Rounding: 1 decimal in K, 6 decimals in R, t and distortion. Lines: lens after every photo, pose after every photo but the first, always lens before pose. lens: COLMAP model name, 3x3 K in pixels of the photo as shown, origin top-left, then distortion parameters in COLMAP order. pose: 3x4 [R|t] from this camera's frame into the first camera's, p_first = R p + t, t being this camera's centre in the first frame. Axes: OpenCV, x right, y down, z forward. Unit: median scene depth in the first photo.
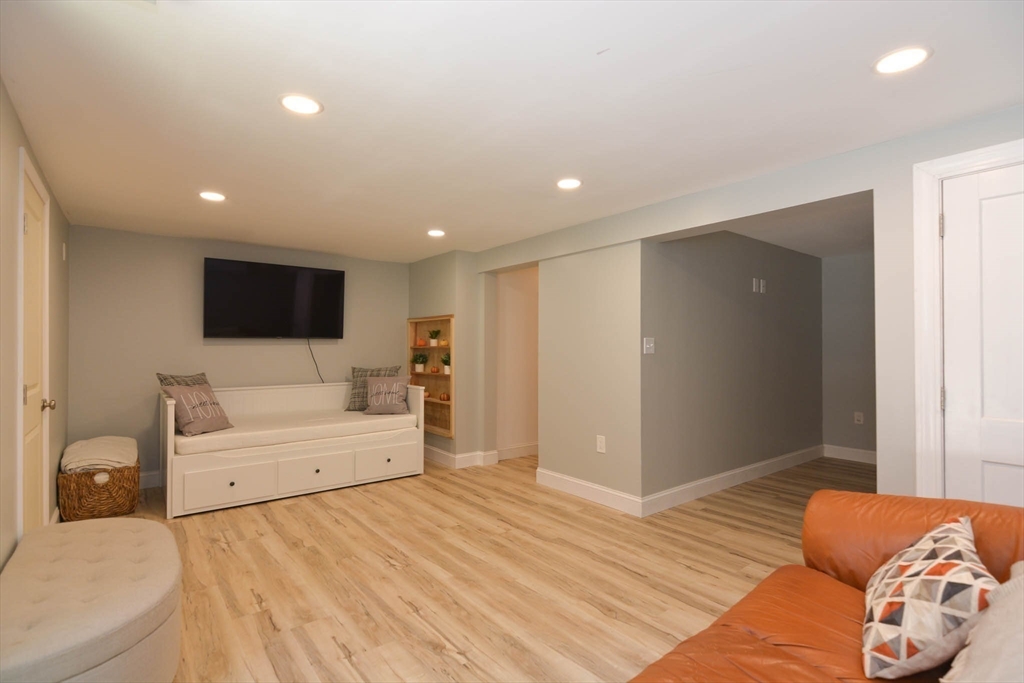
lens RADIAL K [[491.1, 0, 513.1], [0, 491.1, 343.3], [0, 0, 1]] dist [0.008932, -0.002914]
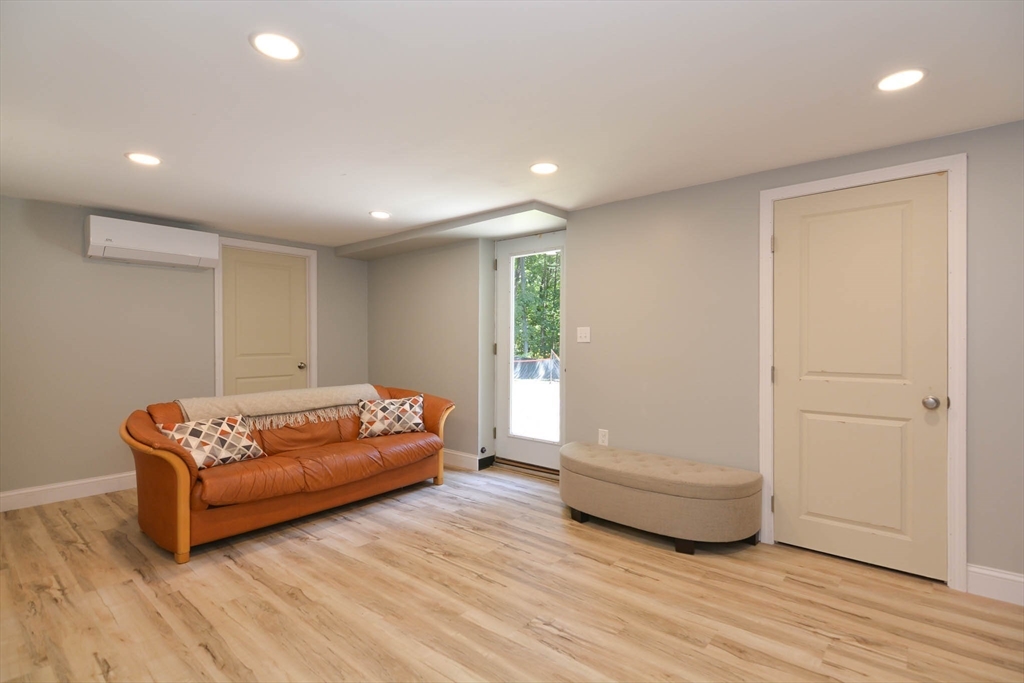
lens RADIAL K [[491.1, 0, 511.5], [0, 491.1, 341.3], [0, 0, 1]] dist [0.008932, -0.002914]
pose [[-0.981041, 0.000055, -0.193798, -0.050435], [0.001056, 0.999987, -0.005060, 0.023038], [0.193795, -0.005169, -0.981028, 2.024819]]
